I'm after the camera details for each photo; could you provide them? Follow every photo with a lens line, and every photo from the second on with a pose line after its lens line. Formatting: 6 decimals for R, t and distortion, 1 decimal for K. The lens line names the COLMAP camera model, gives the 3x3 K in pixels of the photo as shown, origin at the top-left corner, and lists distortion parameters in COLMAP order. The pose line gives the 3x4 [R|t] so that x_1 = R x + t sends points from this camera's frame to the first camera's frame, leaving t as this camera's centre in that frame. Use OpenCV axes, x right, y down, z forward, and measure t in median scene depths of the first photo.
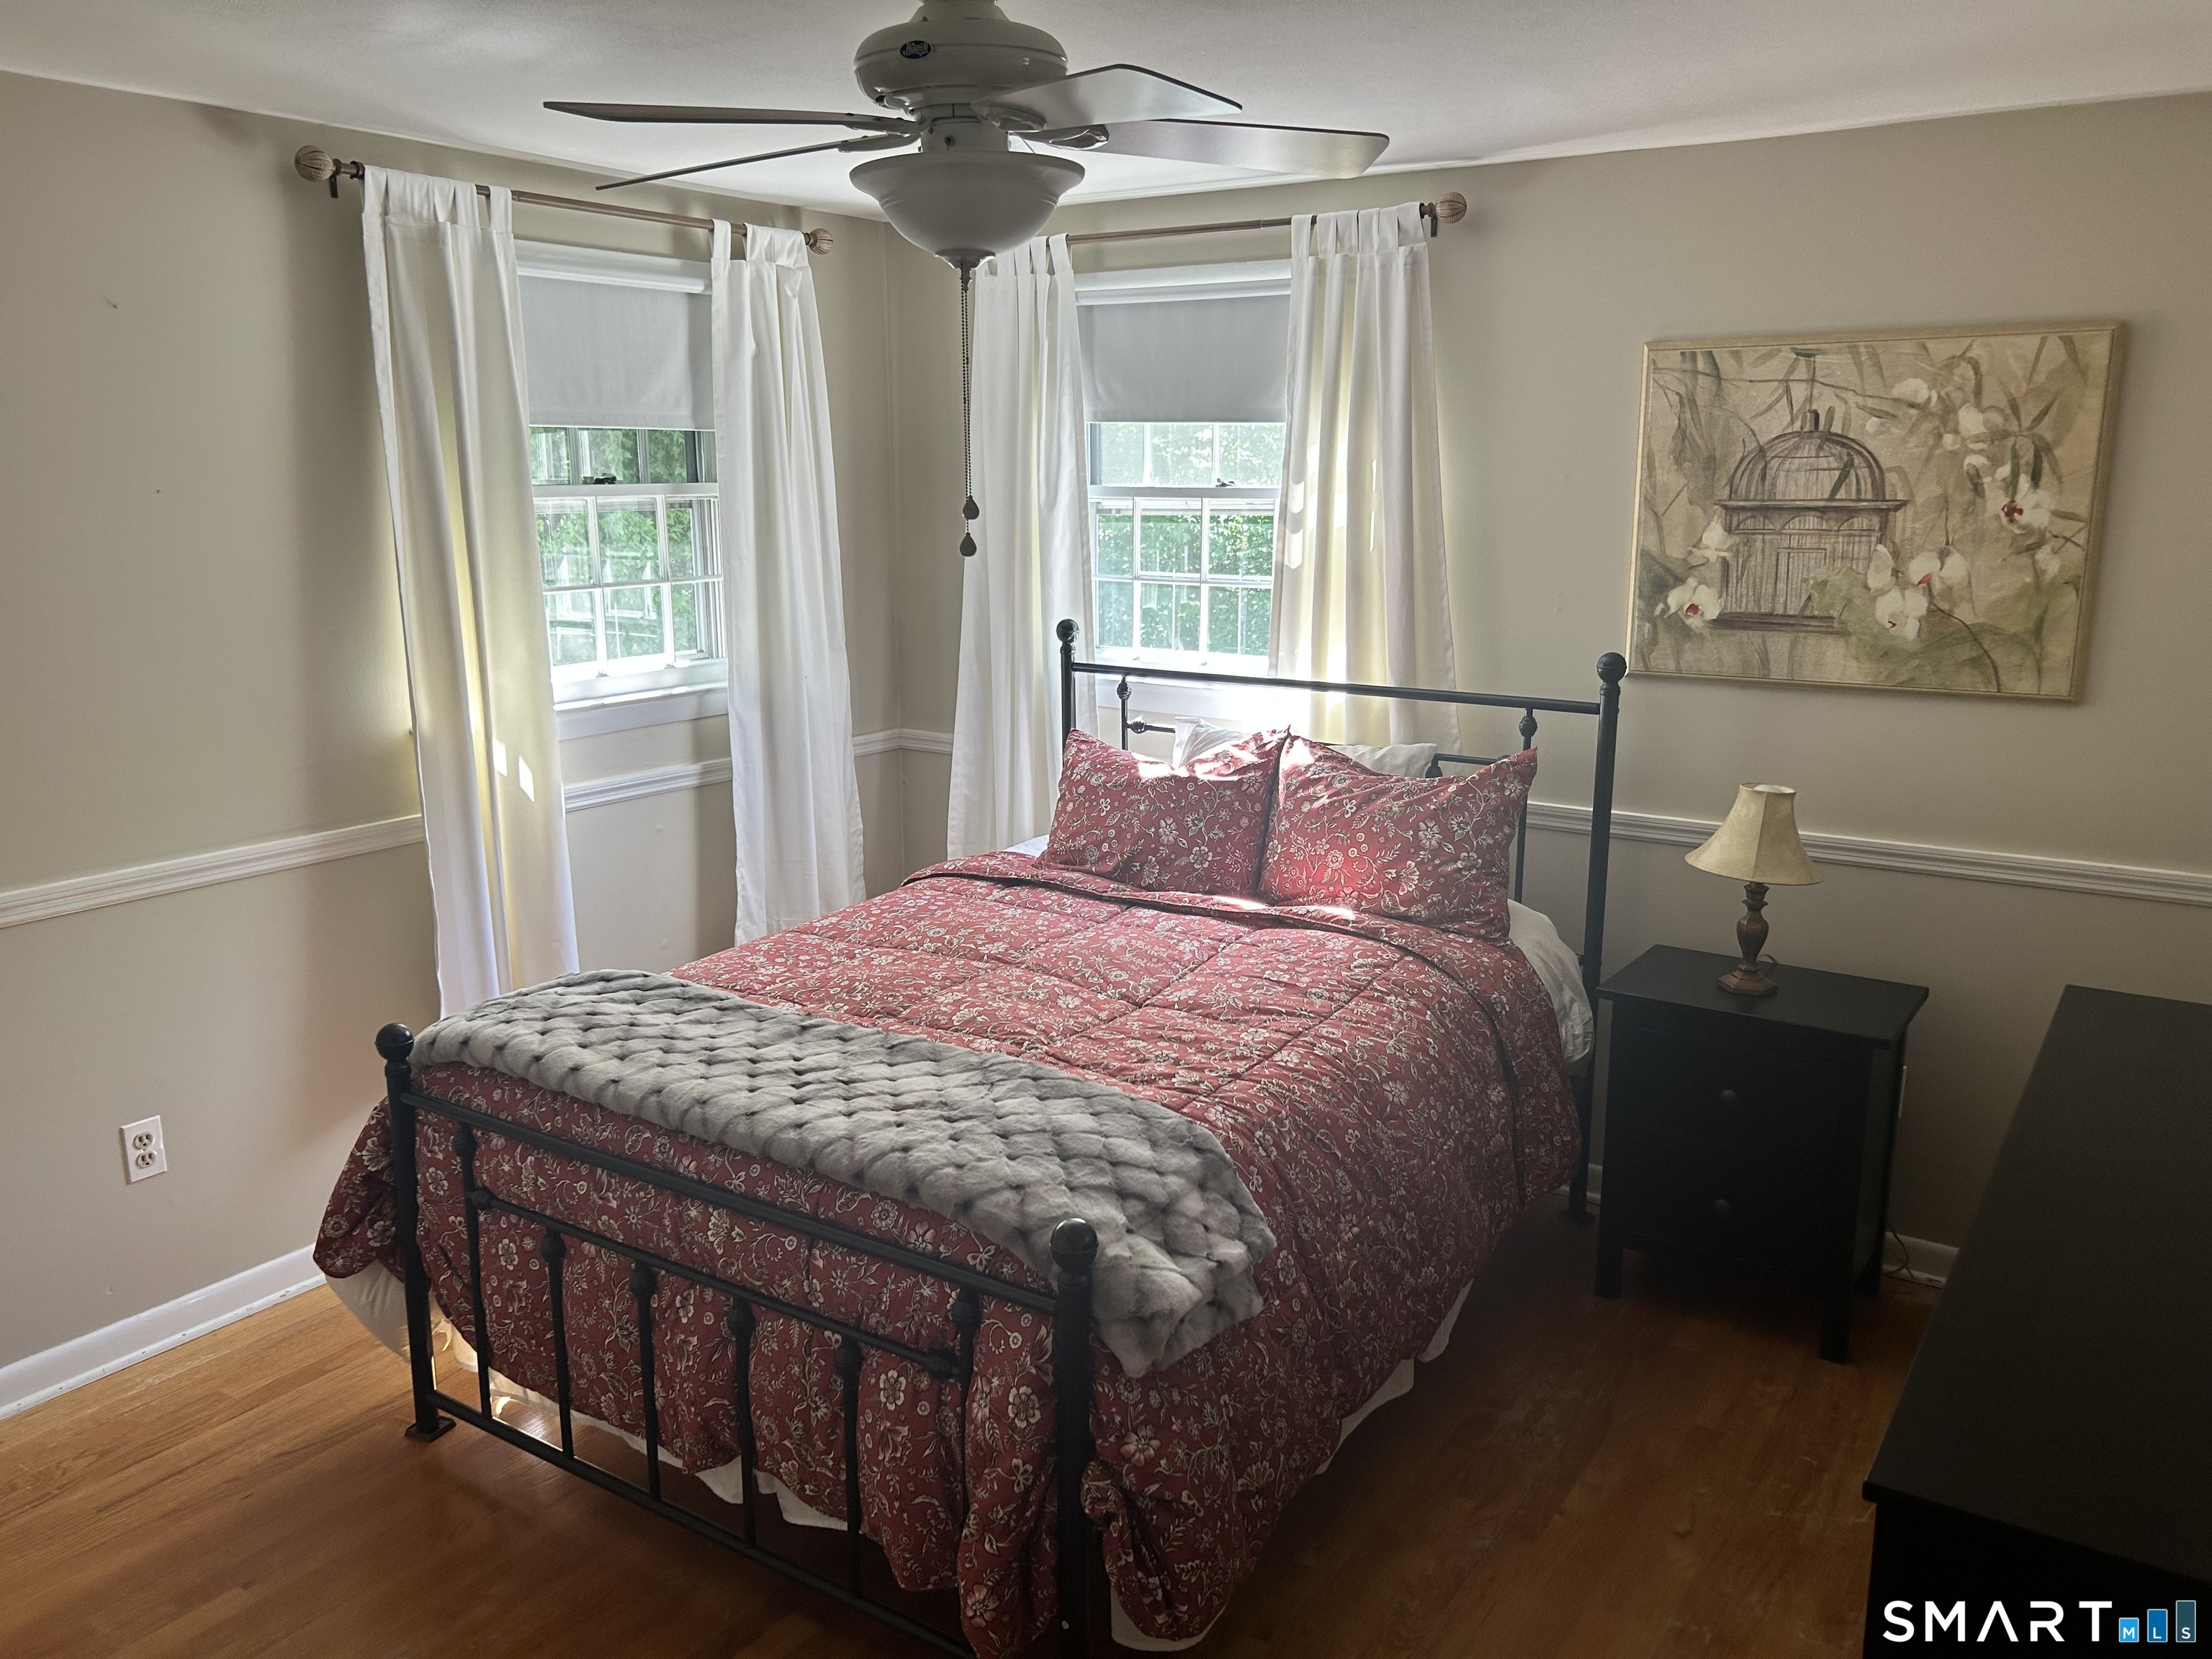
lens RADIAL K [[1649.2, 0, 1112.1], [0, 1649.2, 830.6], [0, 0, 1]] dist [0.019474, -0.015421]
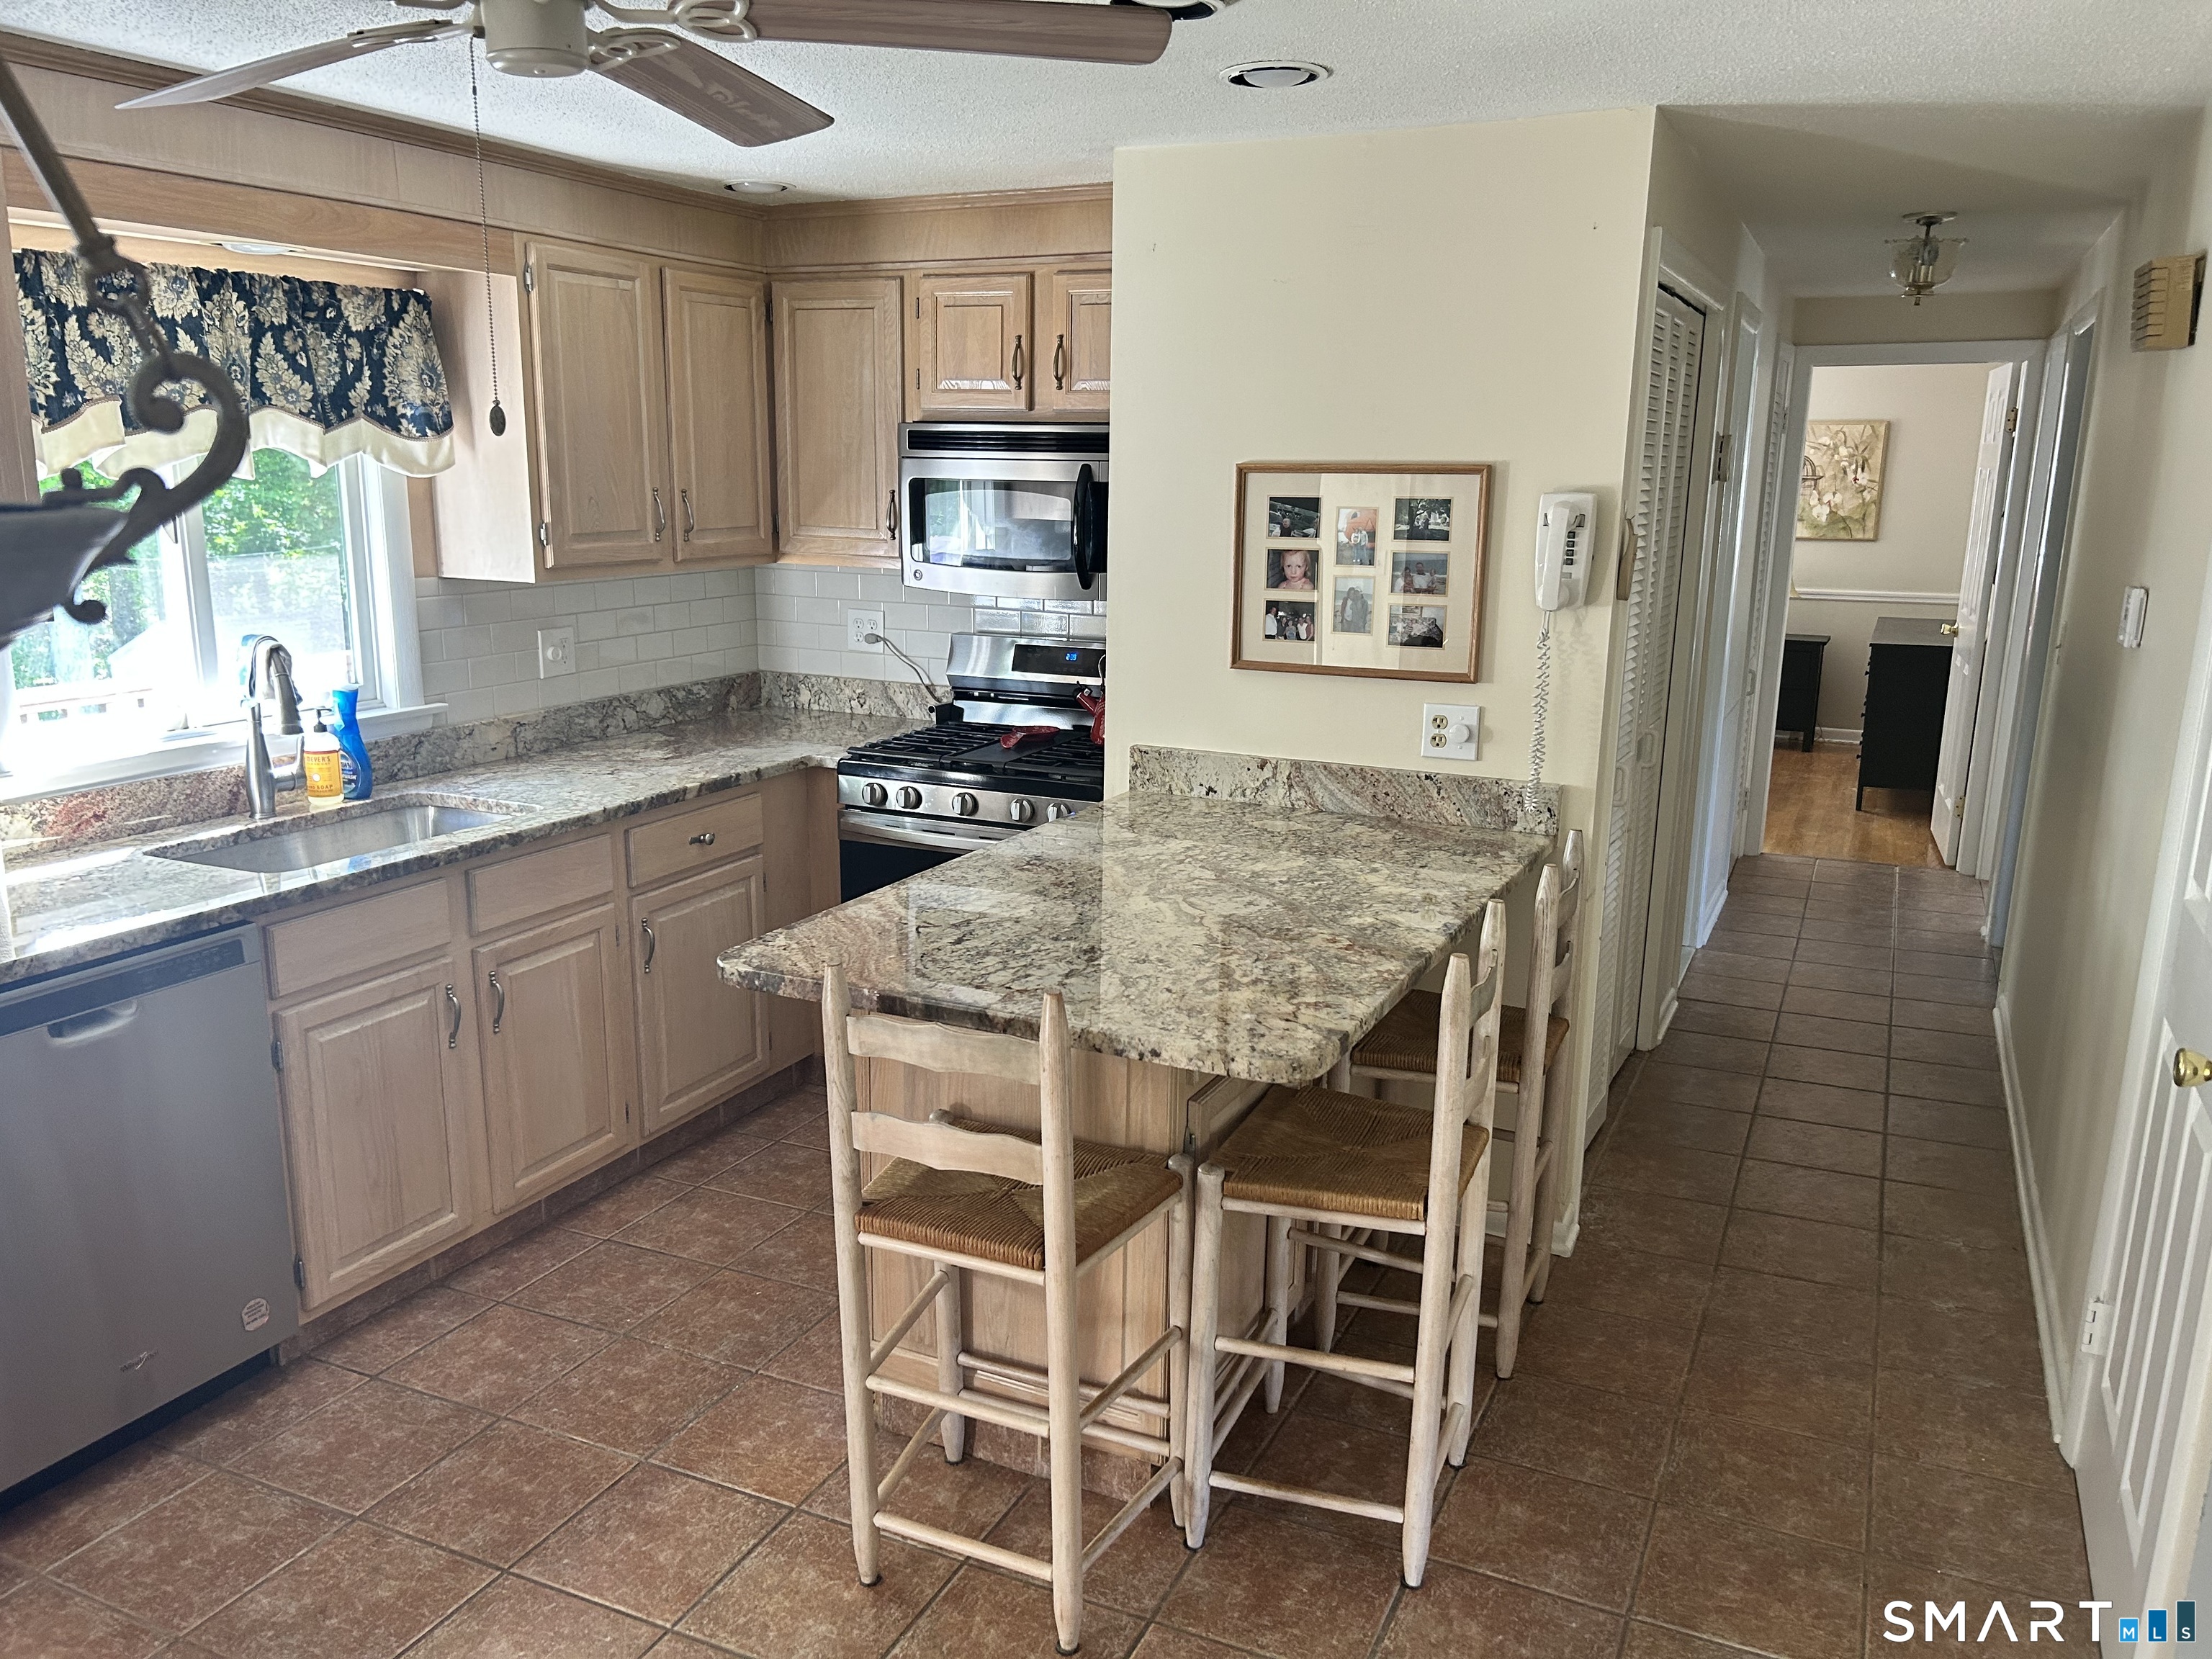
lens RADIAL K [[1649.2, 0, 1103.7], [0, 1649.2, 832.2], [0, 0, 1]] dist [0.019474, -0.015421]
pose [[0.986157, -0.025308, 0.163872, -1.400481], [0.023962, 0.999661, 0.010185, 0.410997], [-0.164074, -0.006117, 0.986429, -1.876041]]
